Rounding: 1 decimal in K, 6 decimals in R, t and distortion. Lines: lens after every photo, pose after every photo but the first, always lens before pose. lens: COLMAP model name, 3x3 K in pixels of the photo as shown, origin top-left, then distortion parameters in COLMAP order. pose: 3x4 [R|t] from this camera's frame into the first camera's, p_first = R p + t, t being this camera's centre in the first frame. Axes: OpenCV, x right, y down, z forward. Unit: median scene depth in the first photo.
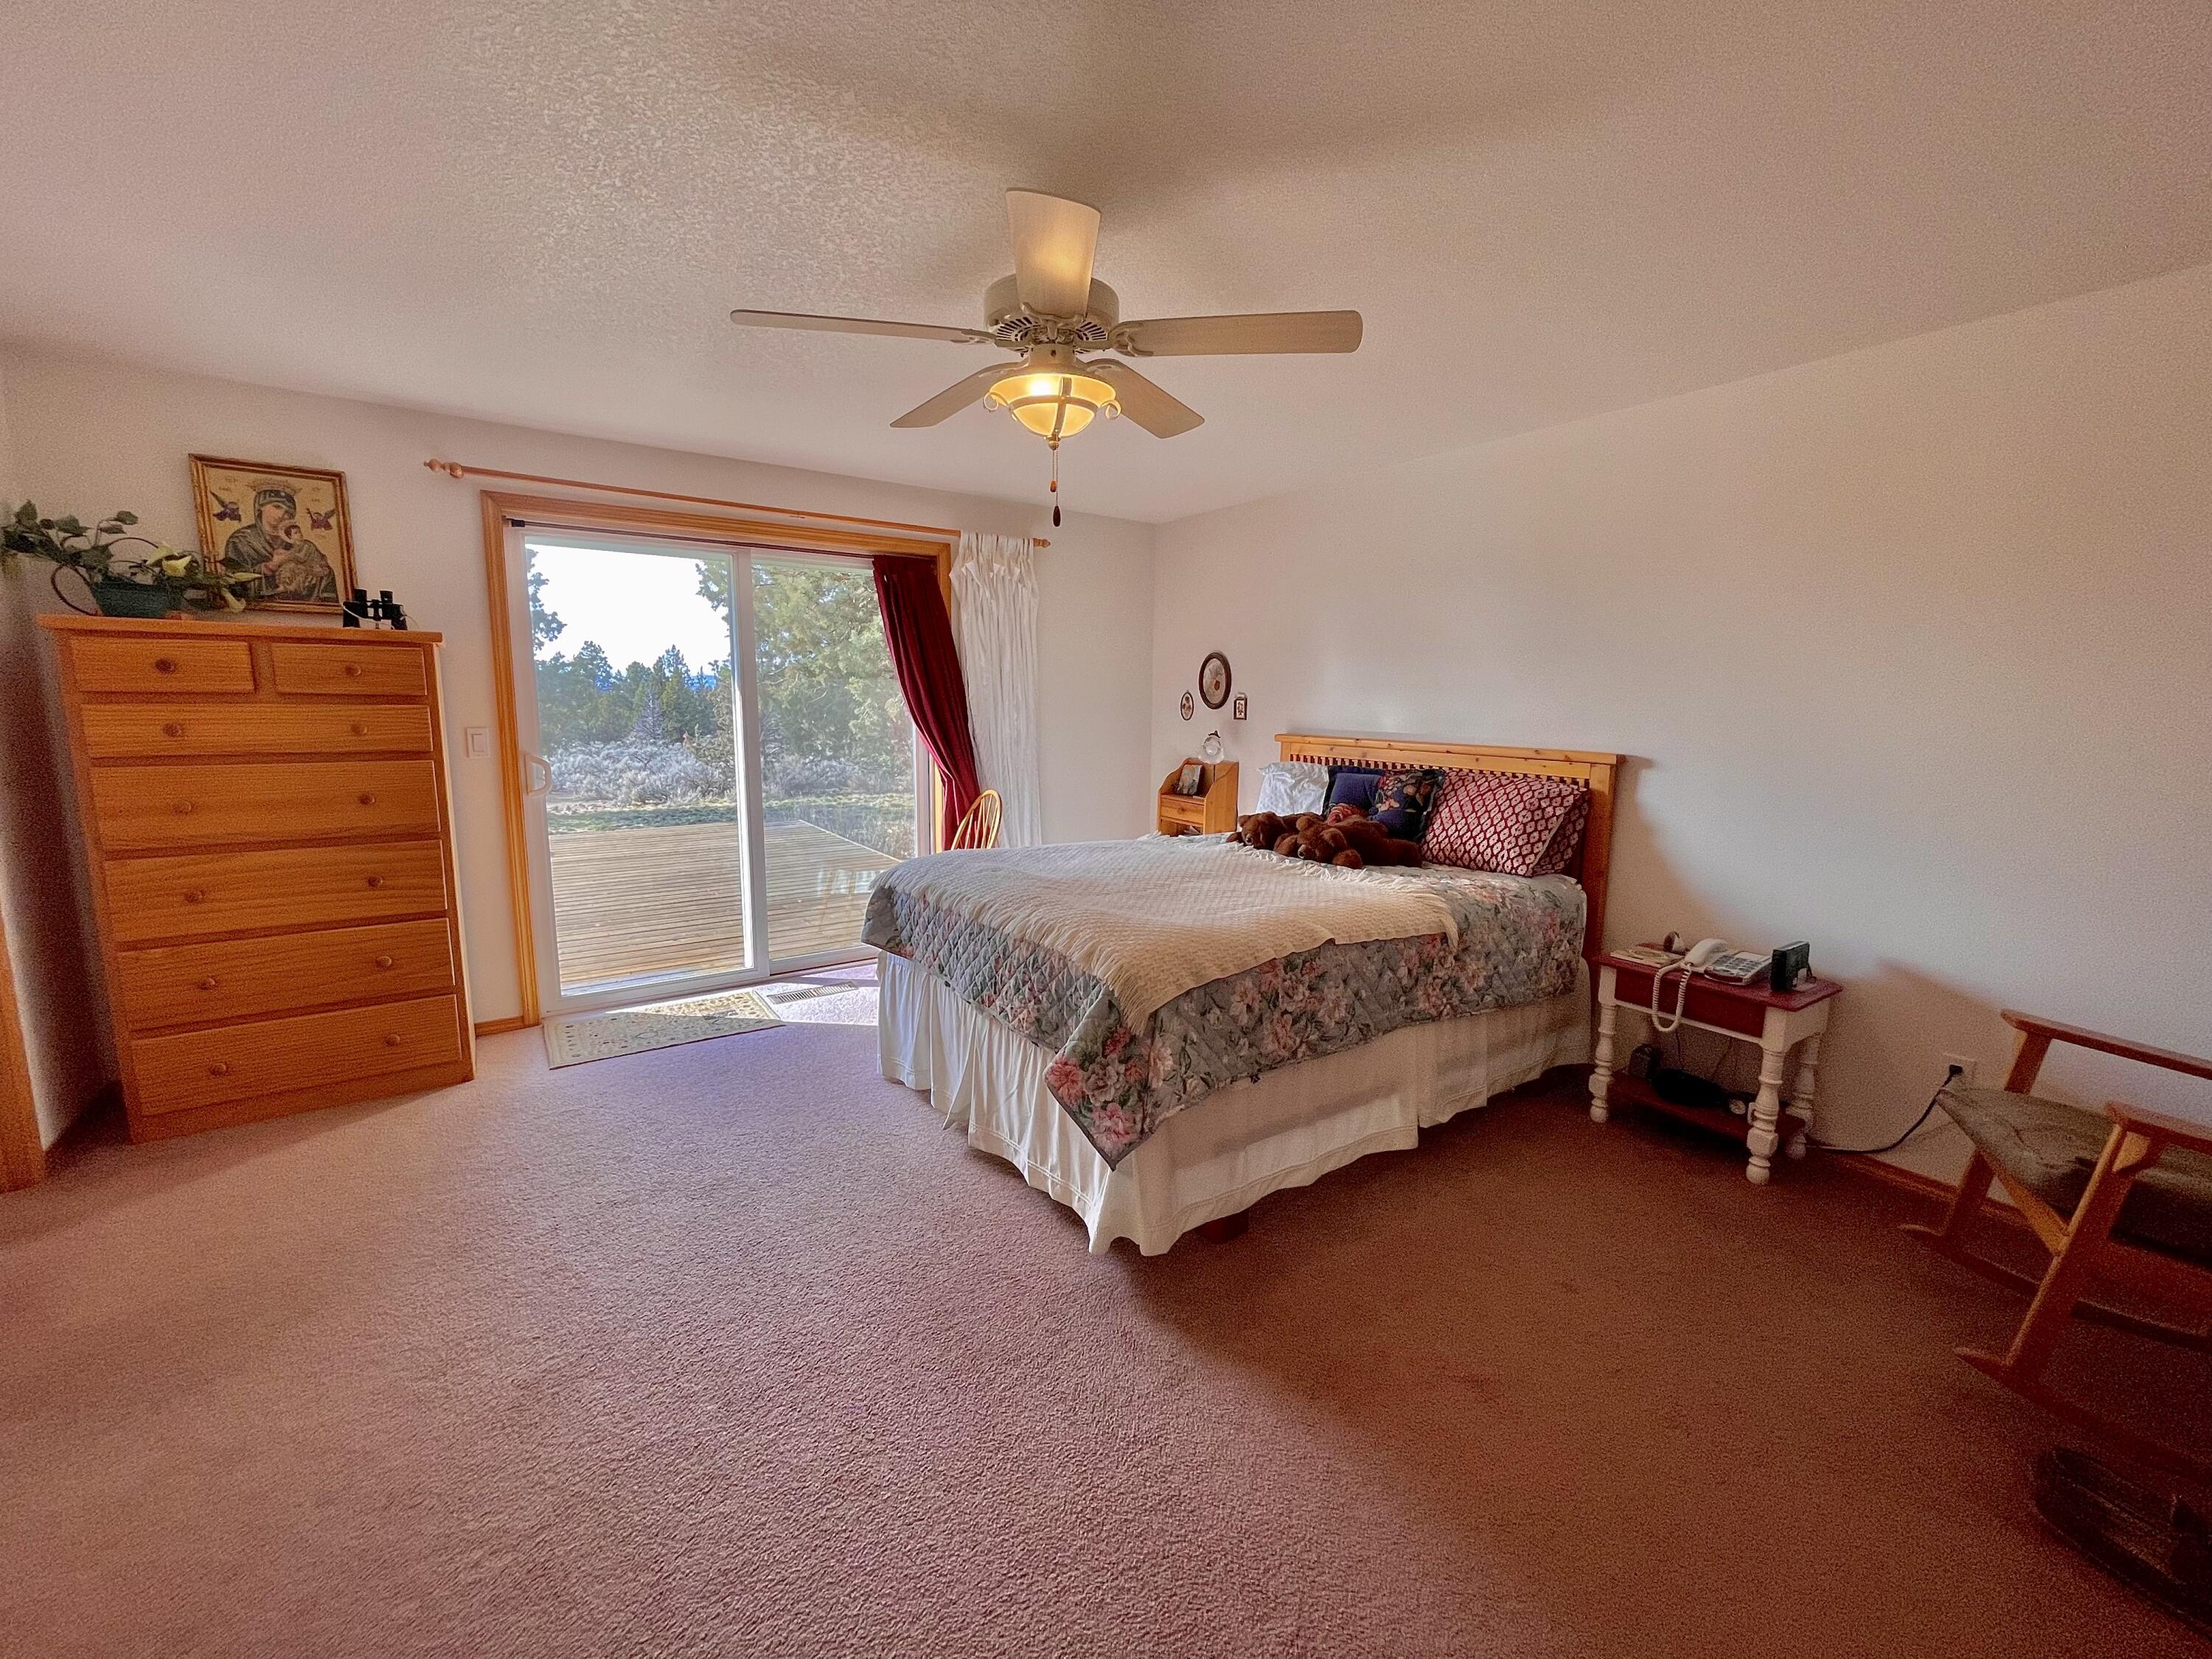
lens RADIAL K [[884.1, 0, 1106.8], [0, 884.1, 830.3], [0, 0, 1]] dist [-0.000576, 0.000509]
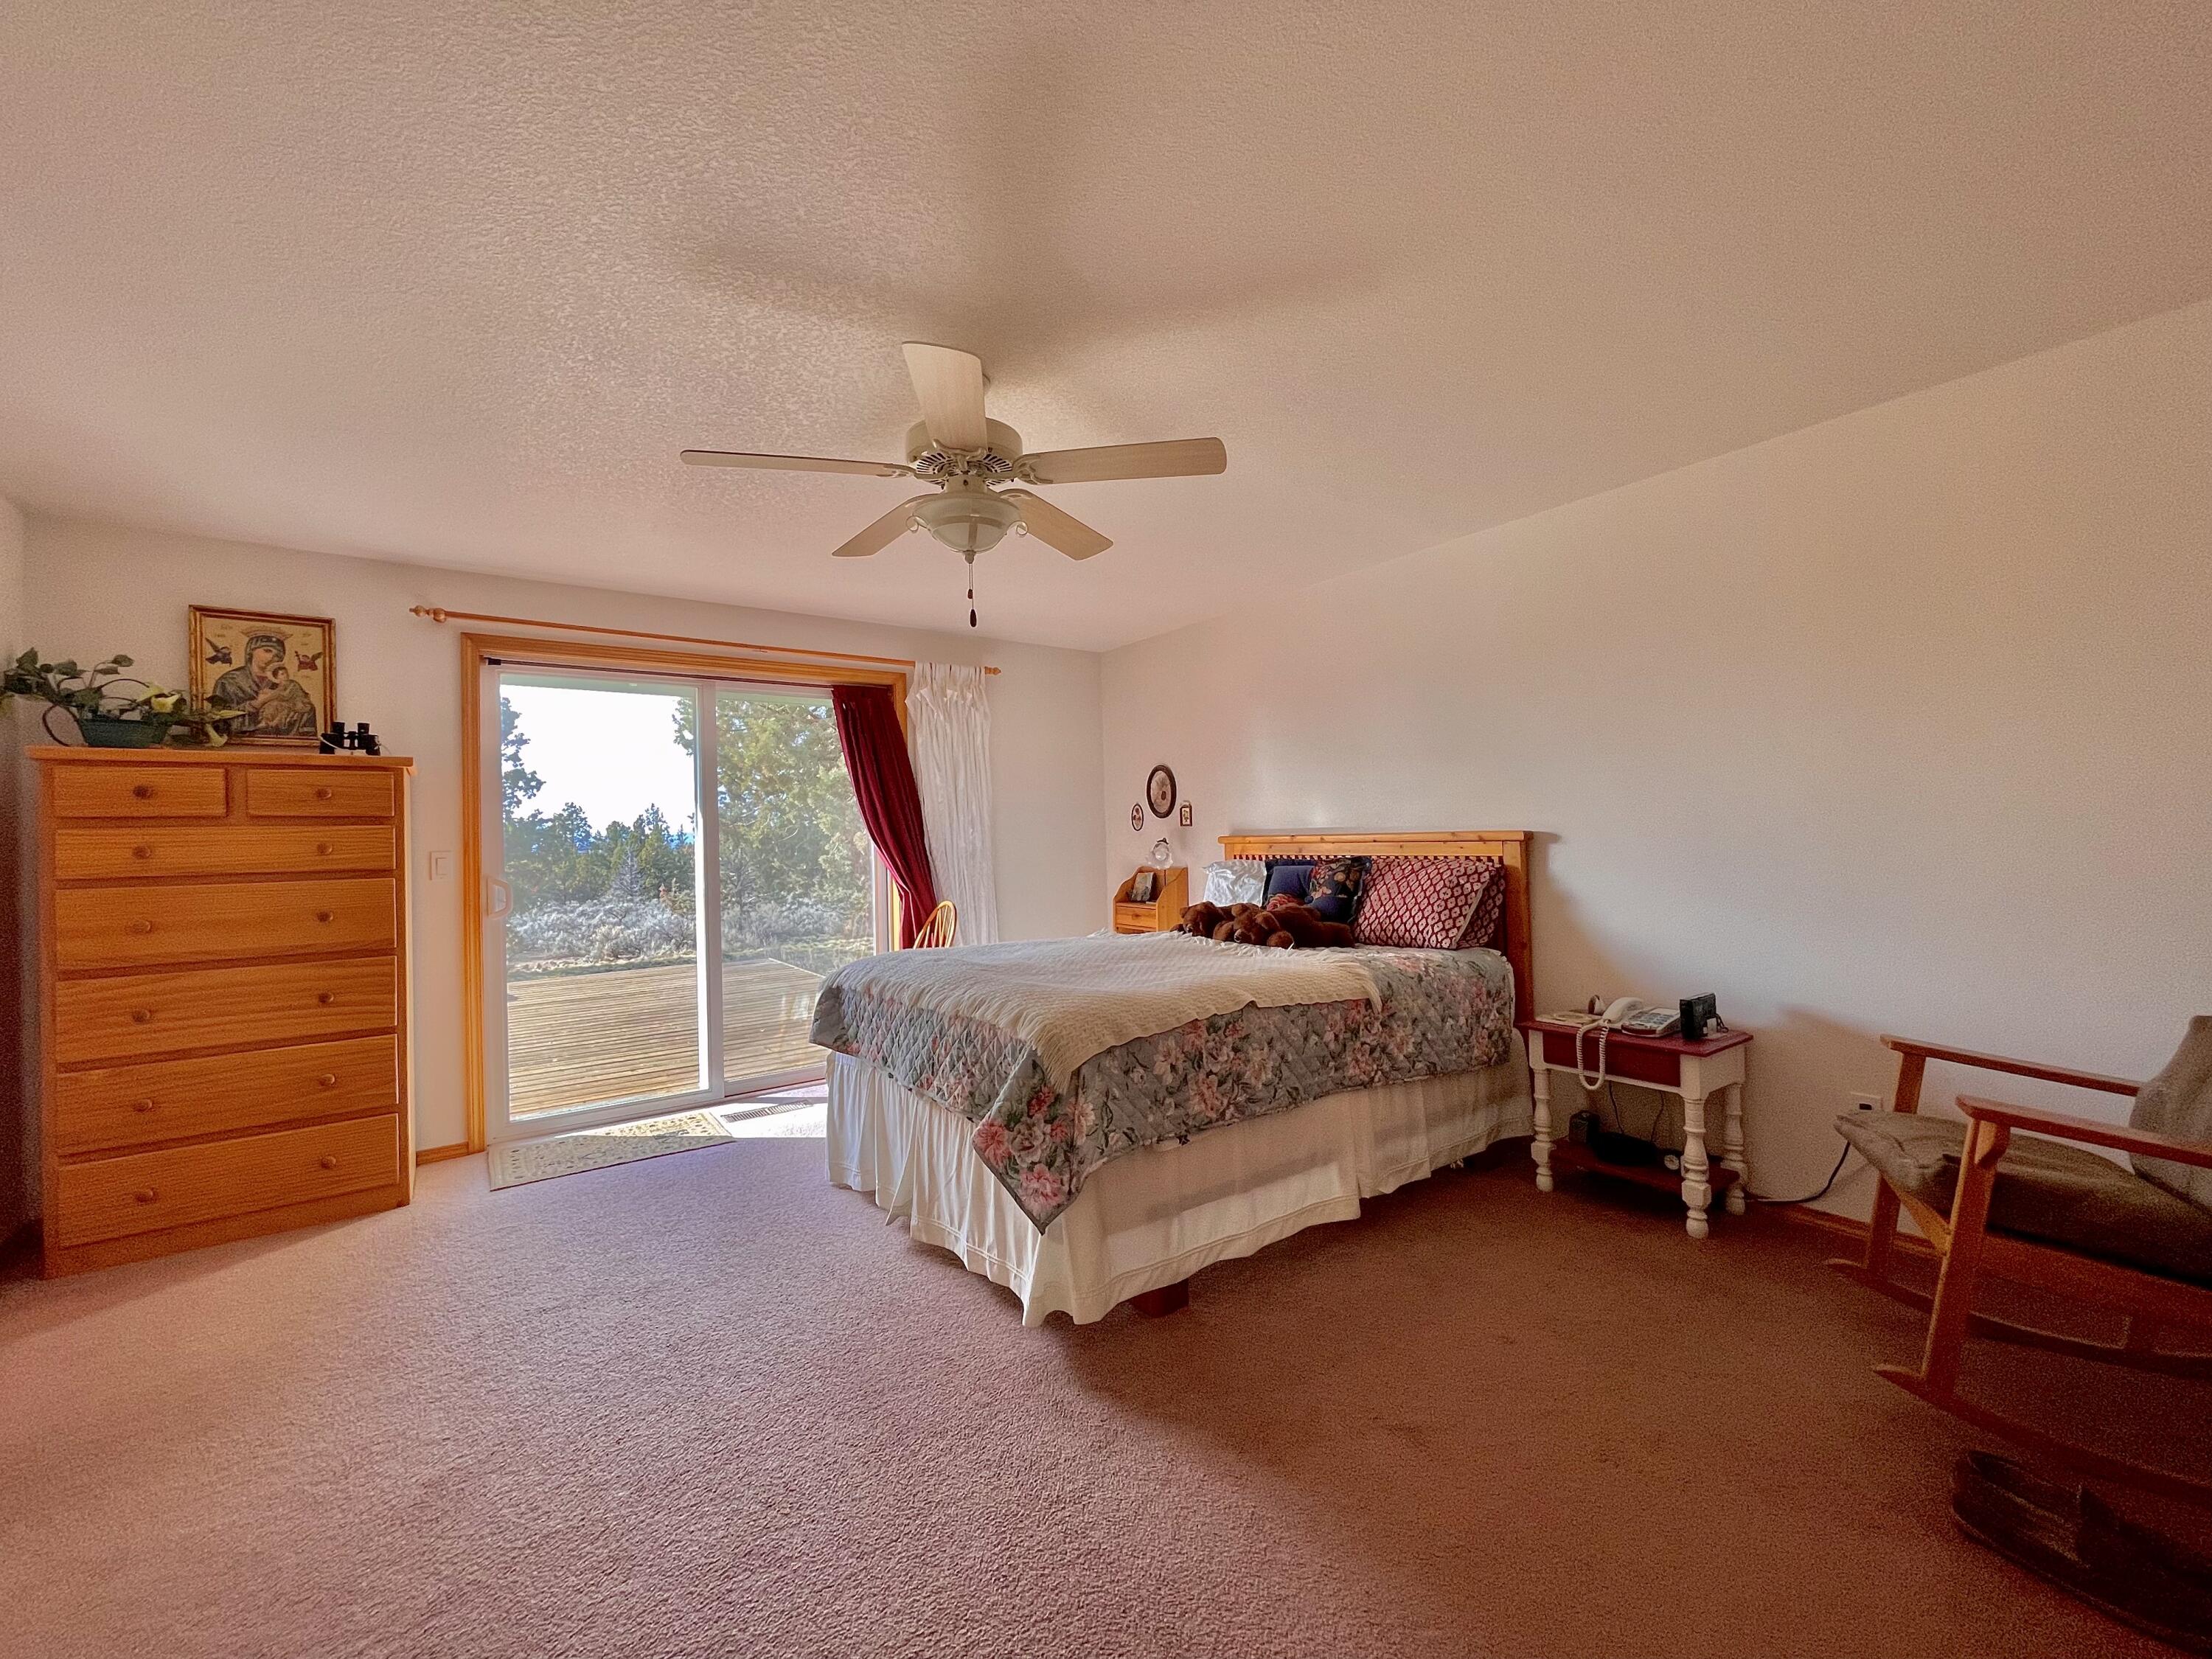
lens RADIAL K [[884.1, 0, 1105.2], [0, 884.1, 831.8], [0, 0, 1]] dist [-0.000576, 0.000509]
pose [[0.999035, -0.037939, 0.022151, 0.057566], [0.040929, 0.986987, -0.155507, 0.071715], [-0.015963, 0.156263, 0.987586, -0.052919]]
